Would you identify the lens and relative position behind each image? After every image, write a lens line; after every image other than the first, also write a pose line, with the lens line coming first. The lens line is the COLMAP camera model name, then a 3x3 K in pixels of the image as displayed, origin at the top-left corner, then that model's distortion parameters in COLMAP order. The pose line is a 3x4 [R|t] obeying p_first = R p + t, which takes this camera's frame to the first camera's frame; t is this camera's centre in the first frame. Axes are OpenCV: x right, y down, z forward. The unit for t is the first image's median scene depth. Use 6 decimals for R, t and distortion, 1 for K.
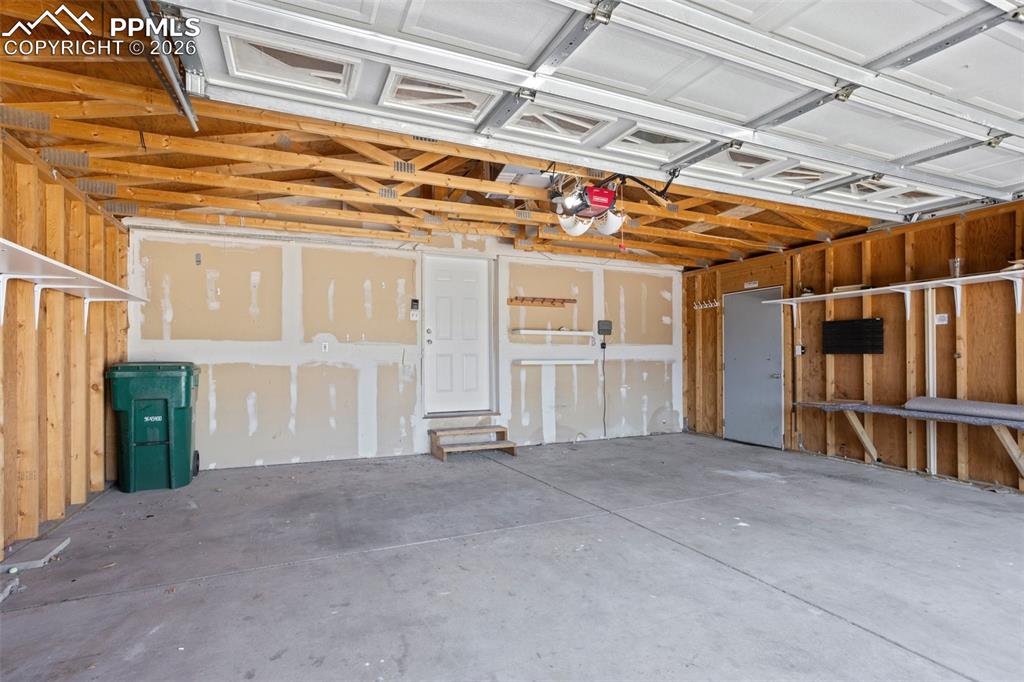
lens RADIAL K [[499.4, 0, 504.3], [0, 499.4, 335.2], [0, 0, 1]] dist [-0.047316, 0.027072]
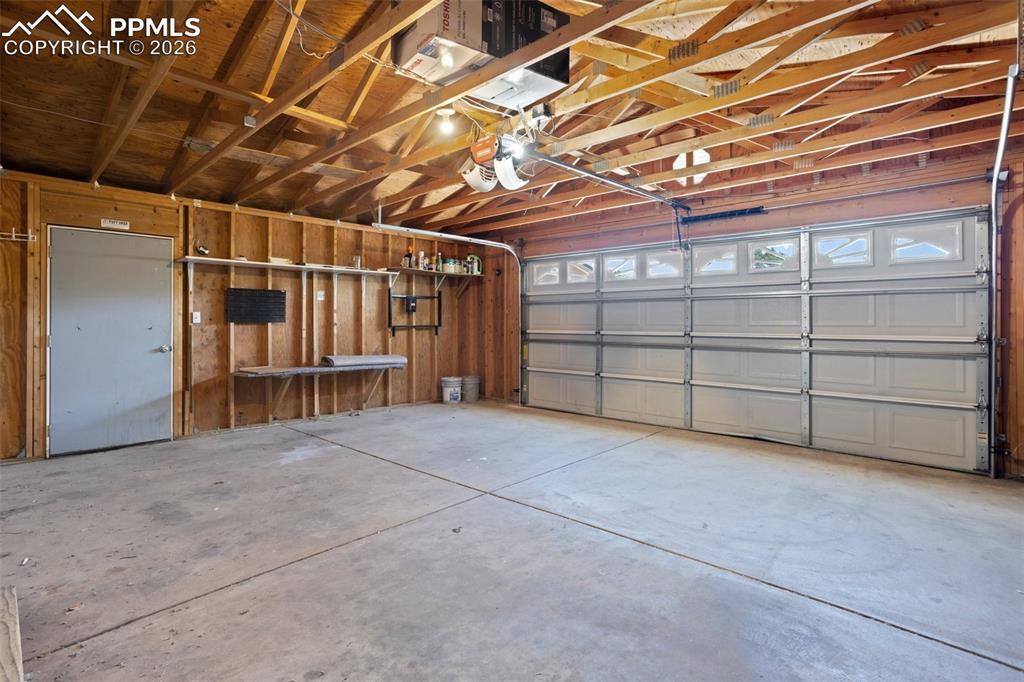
lens RADIAL K [[499.4, 0, 504.3], [0, 499.4, 335.2], [0, 0, 1]] dist [-0.047316, 0.027072]
pose [[-0.379252, -0.020800, 0.925060, -0.519544], [-0.040363, 0.999168, 0.005918, 0.043110], [-0.924413, -0.035094, -0.379776, 1.059867]]
